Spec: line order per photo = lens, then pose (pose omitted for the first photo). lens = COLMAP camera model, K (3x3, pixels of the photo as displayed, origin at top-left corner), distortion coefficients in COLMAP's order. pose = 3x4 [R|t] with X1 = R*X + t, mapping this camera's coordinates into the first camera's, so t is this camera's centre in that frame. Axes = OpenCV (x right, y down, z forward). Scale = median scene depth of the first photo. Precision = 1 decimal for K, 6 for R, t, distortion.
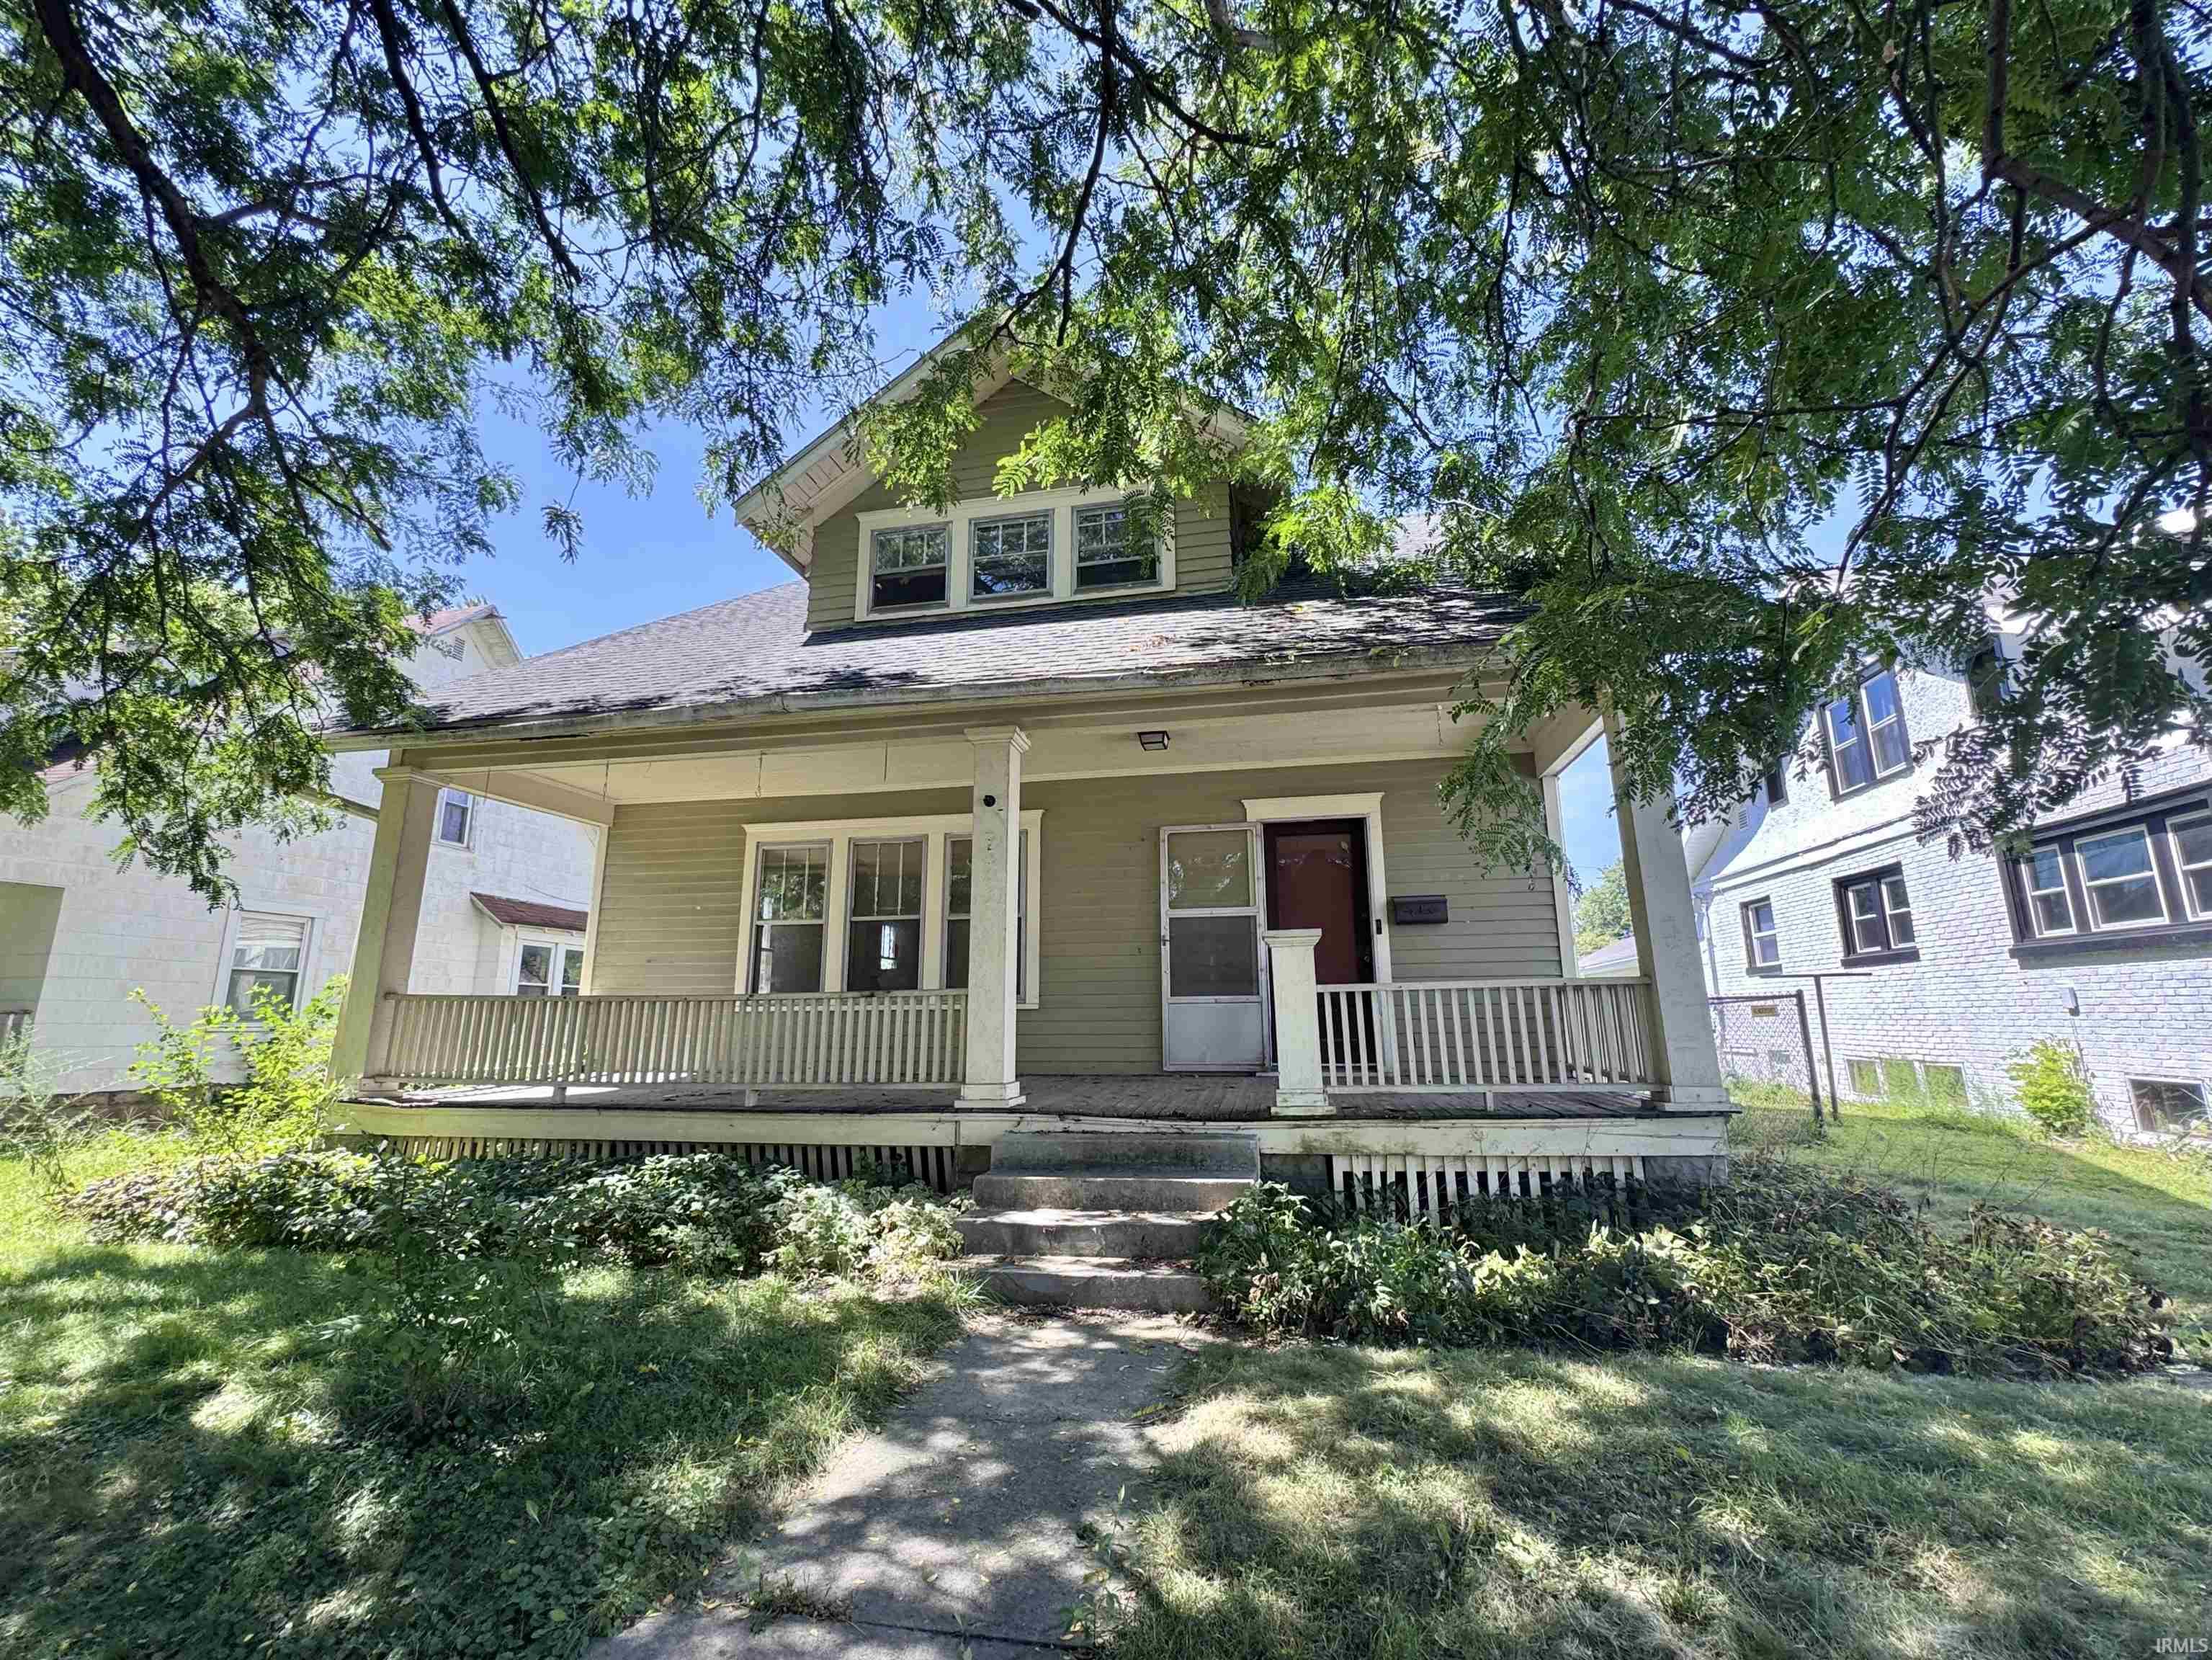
lens RADIAL K [[929.6, 0, 1108.4], [0, 929.6, 818.7], [0, 0, 1]] dist [-0.000621, -0.000084]
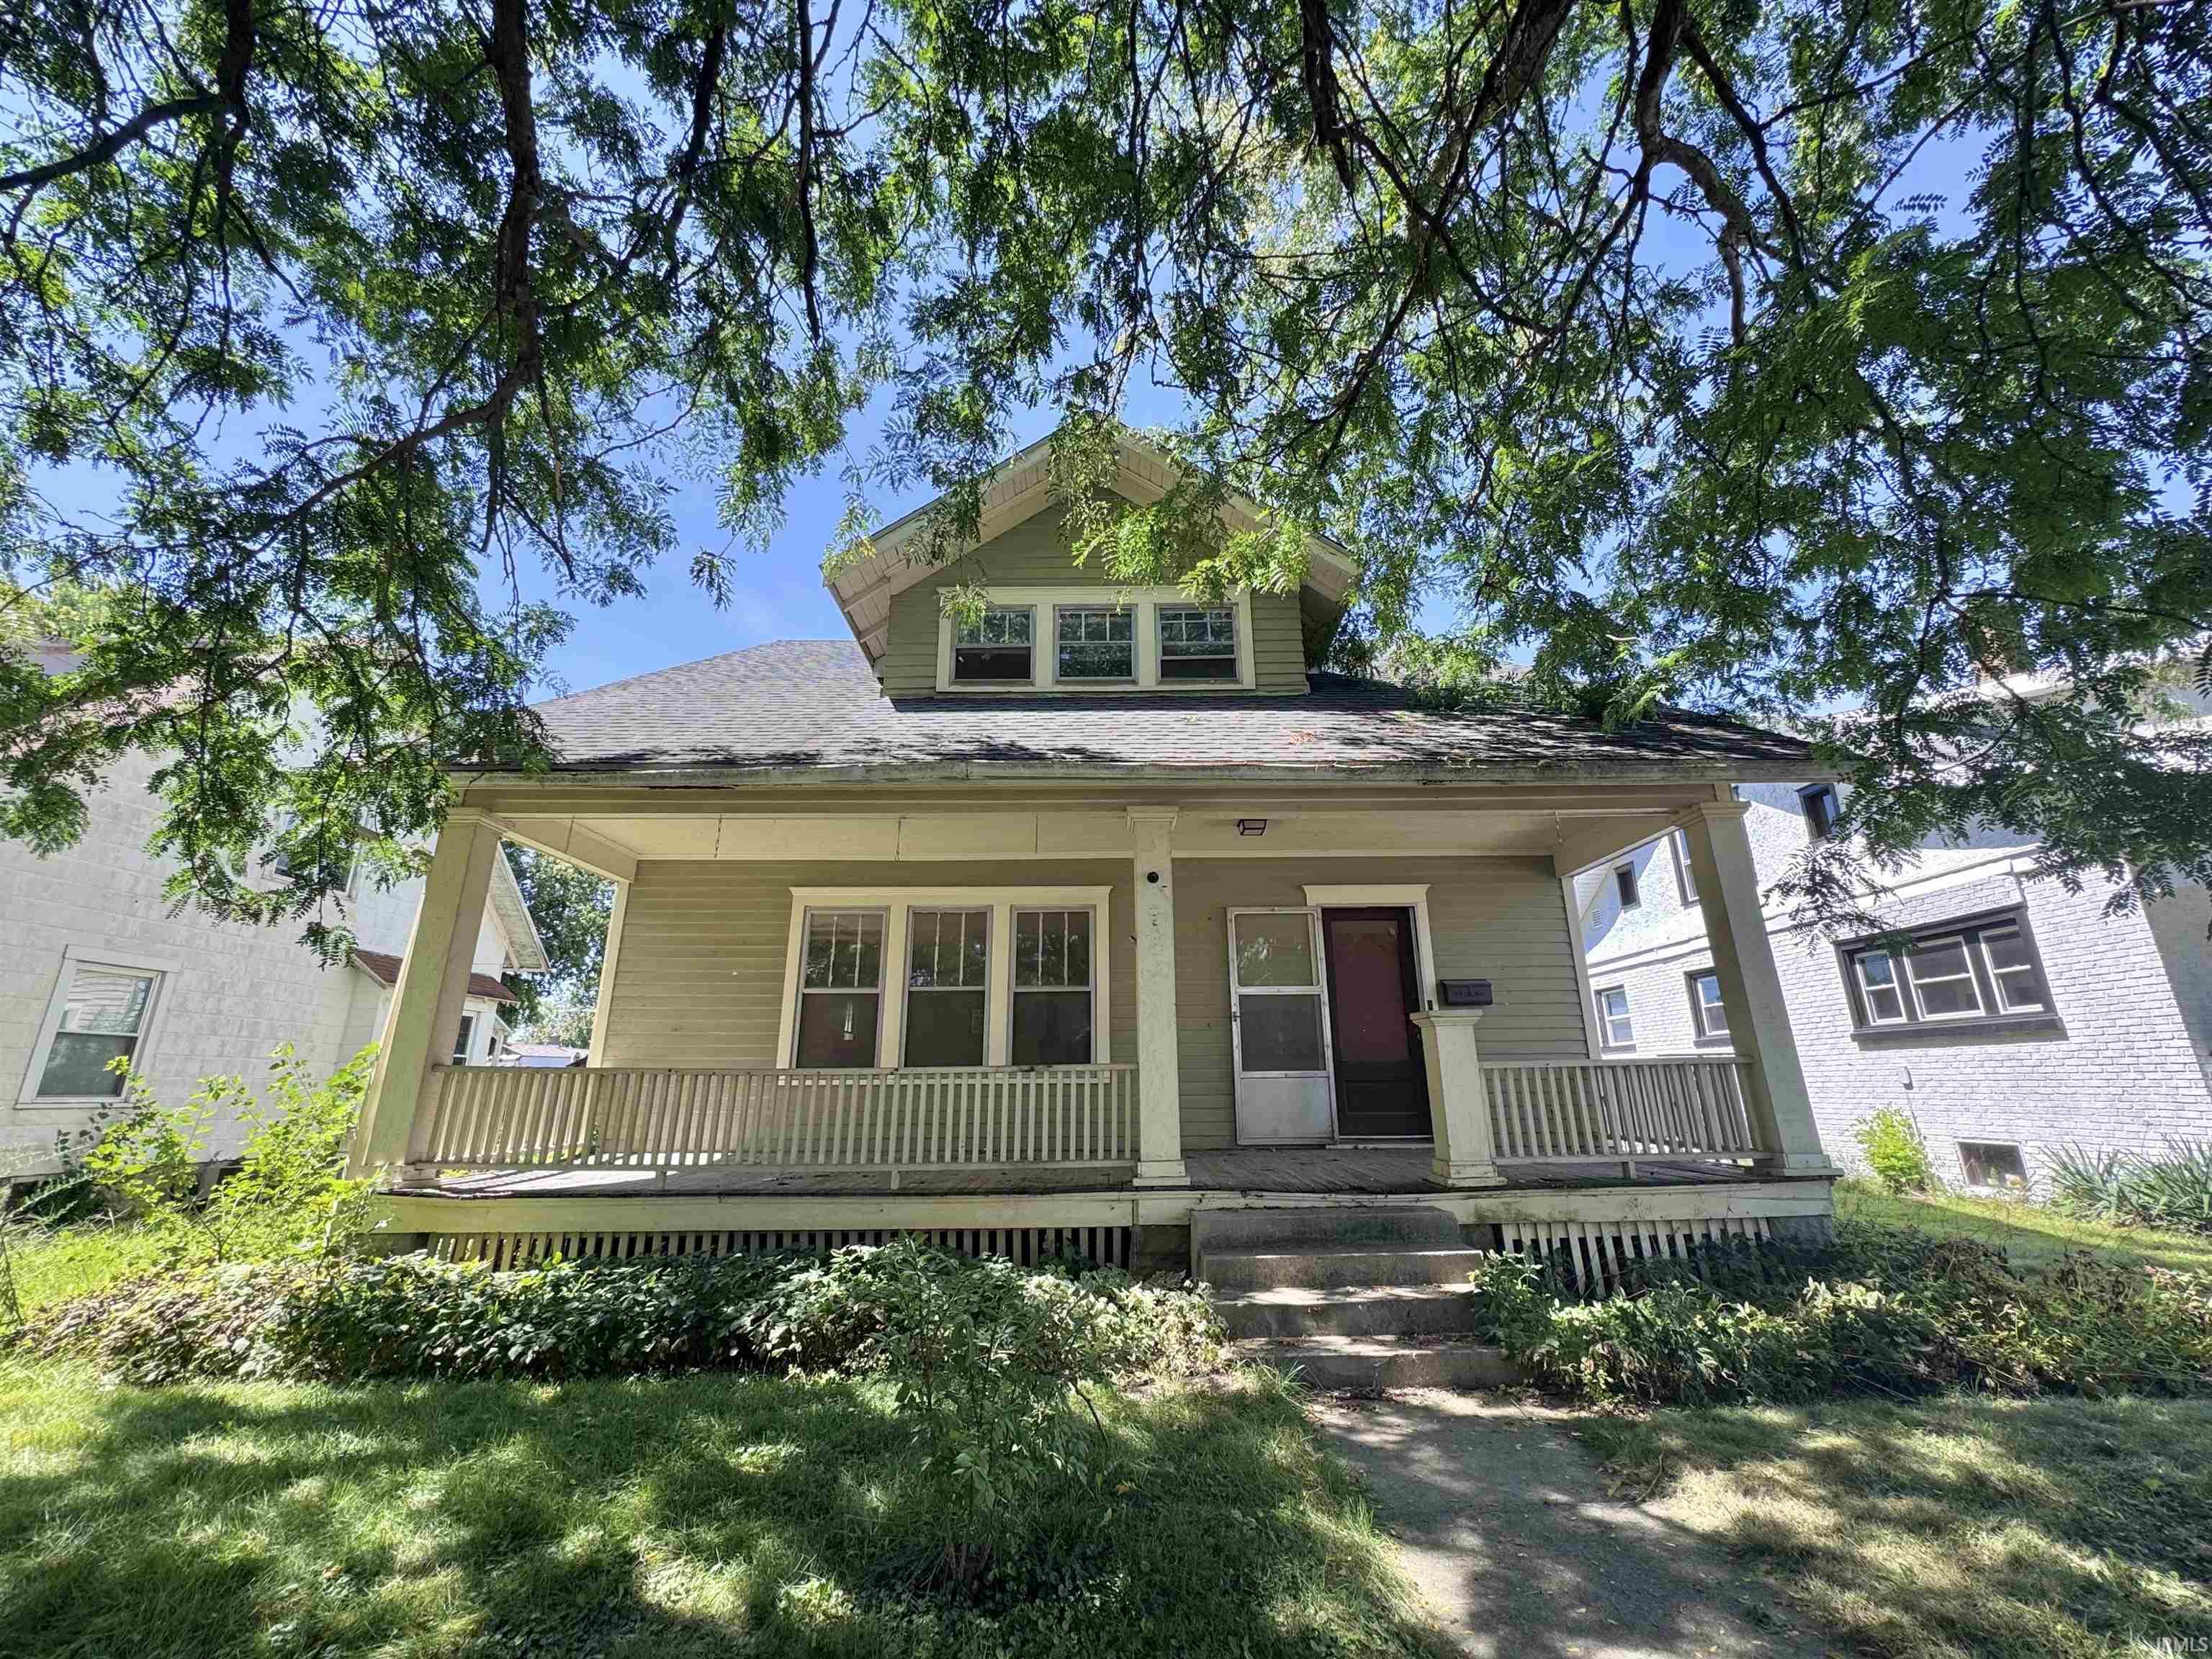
lens RADIAL K [[879.4, 0, 1109.2], [0, 879.4, 817.7], [0, 0, 1]] dist [-0.001436, 0.000289]
pose [[0.979843, 0.058825, 0.190910, -0.316416], [-0.041500, 0.994753, -0.093512, 0.007207], [-0.195409, 0.083704, 0.977143, 0.045572]]
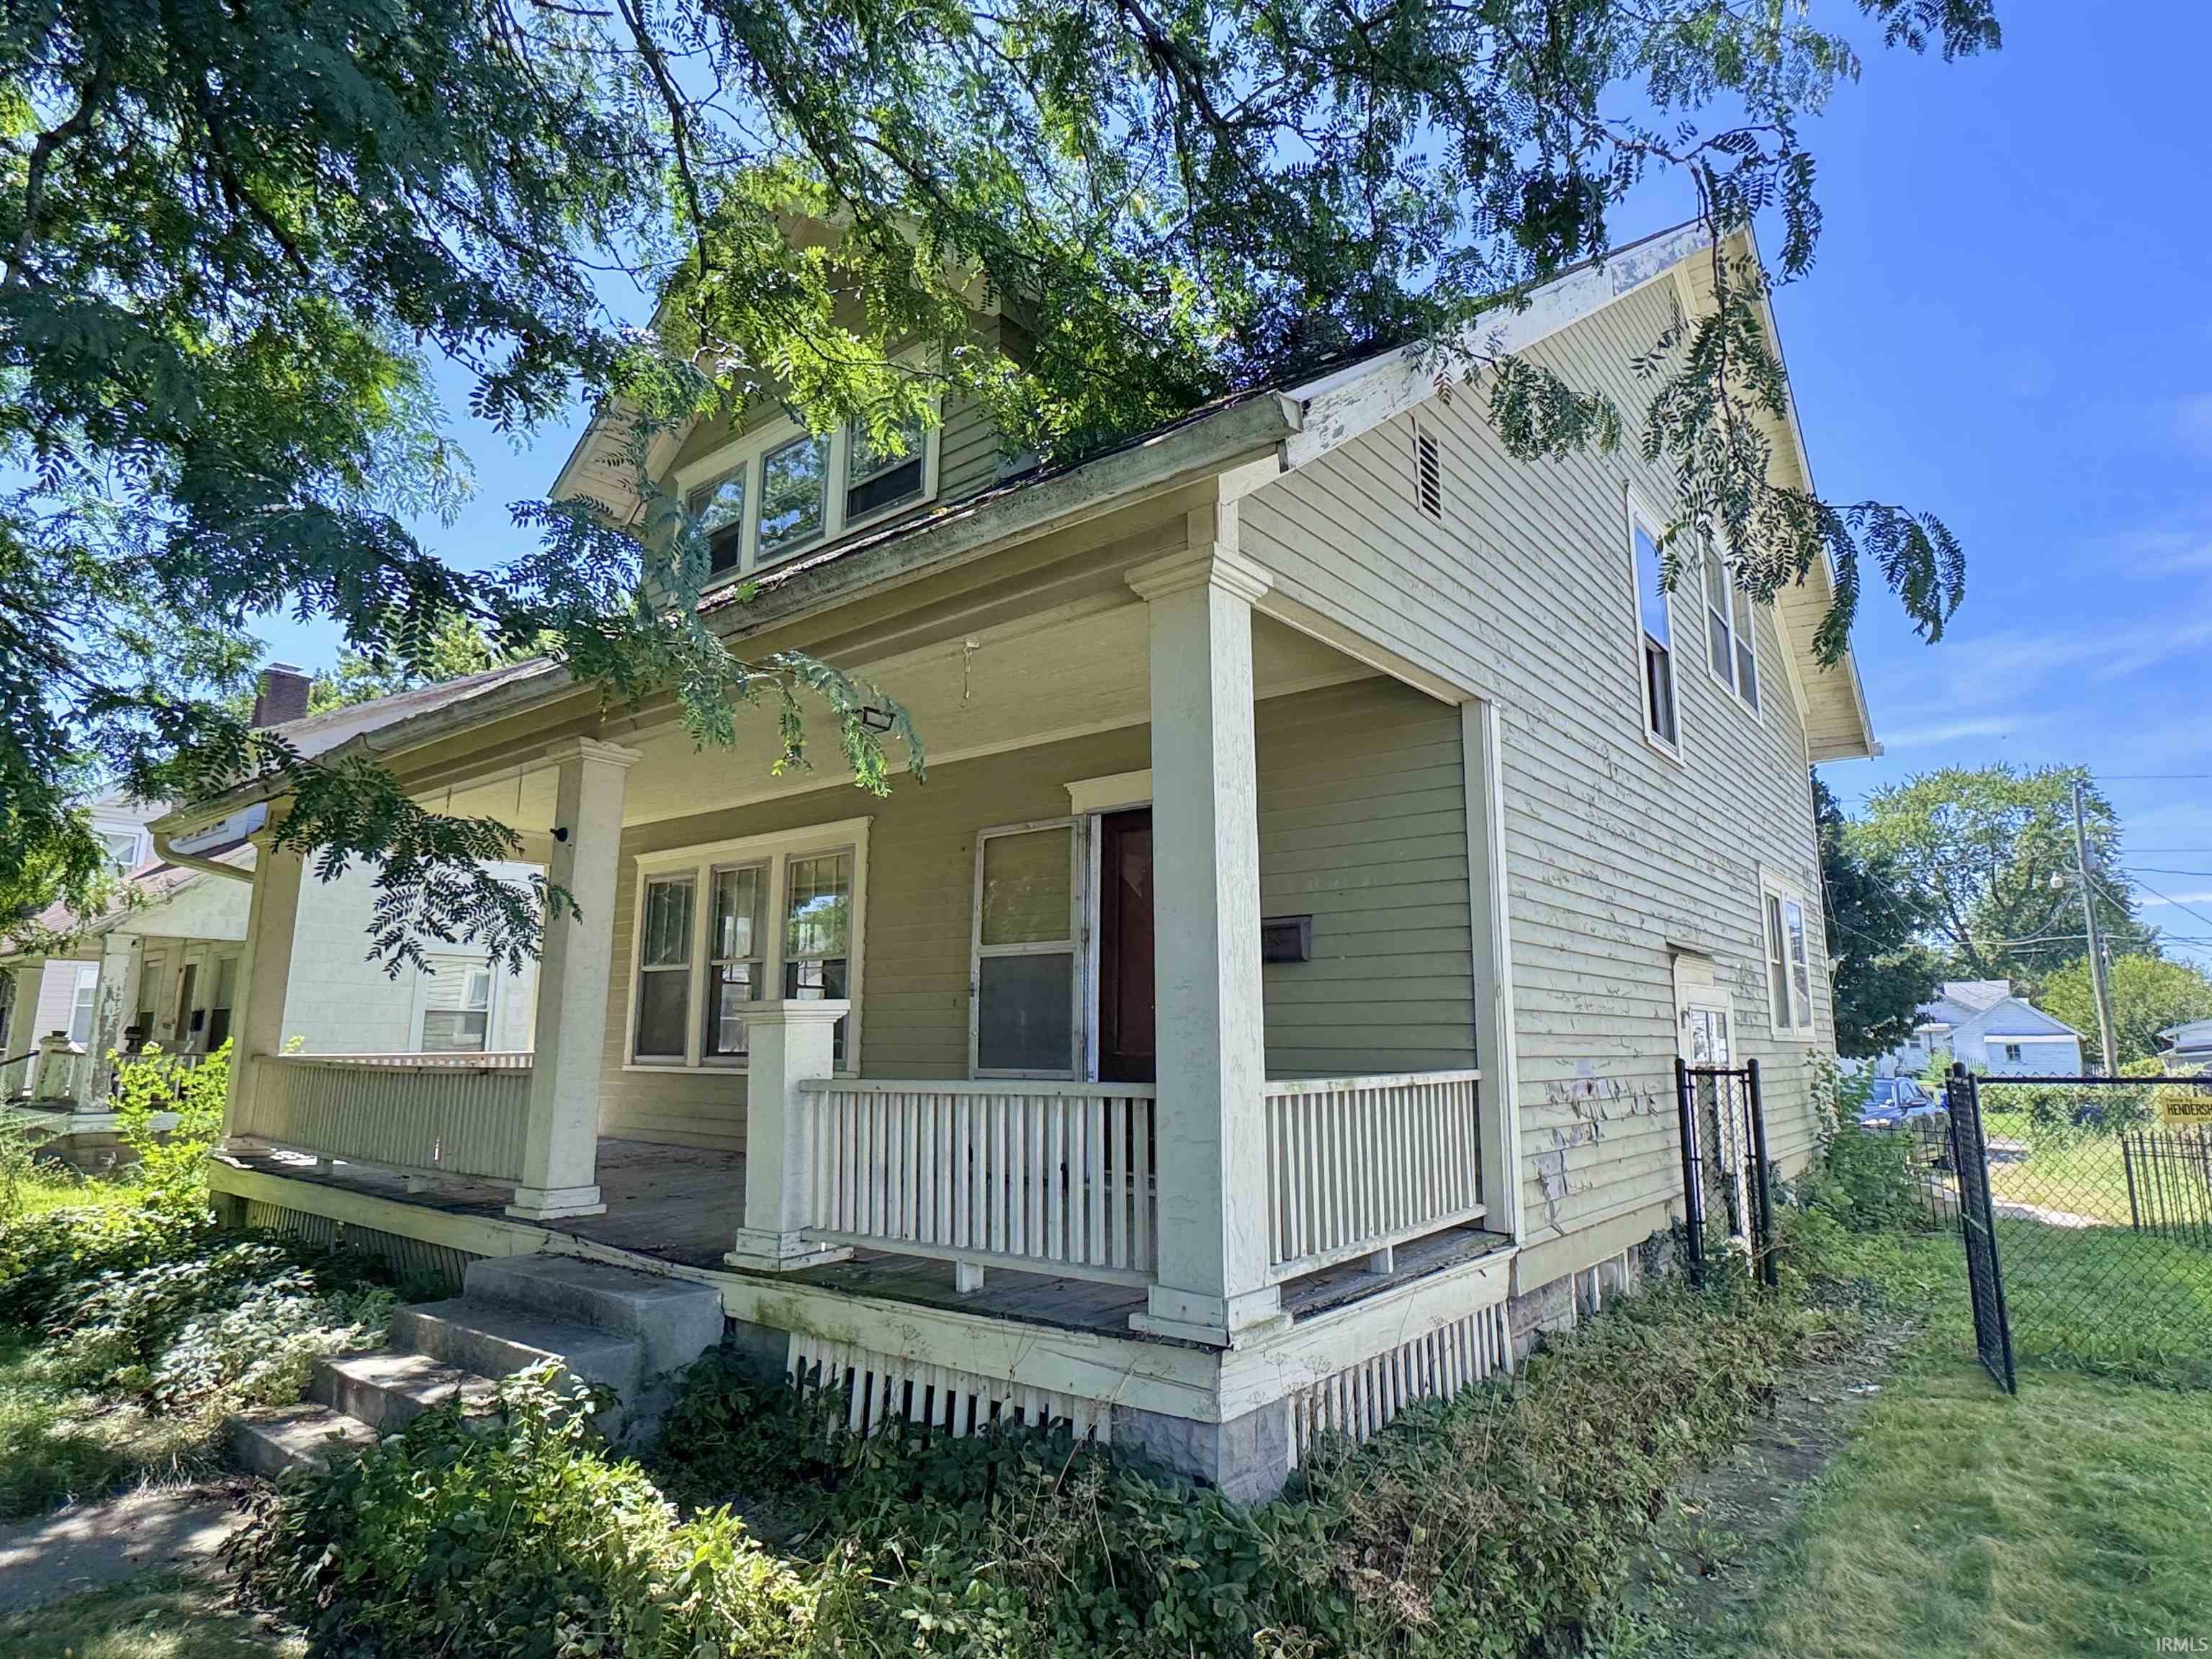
lens RADIAL K [[1206.5, 0, 1103.9], [0, 1206.5, 832.6], [0, 0, 1]] dist [0.000274, 0.000618]
pose [[0.888027, -0.066594, -0.454942, 0.657286], [0.086714, 0.995957, 0.023475, -0.003180], [0.451540, -0.060297, 0.890211, 0.250351]]
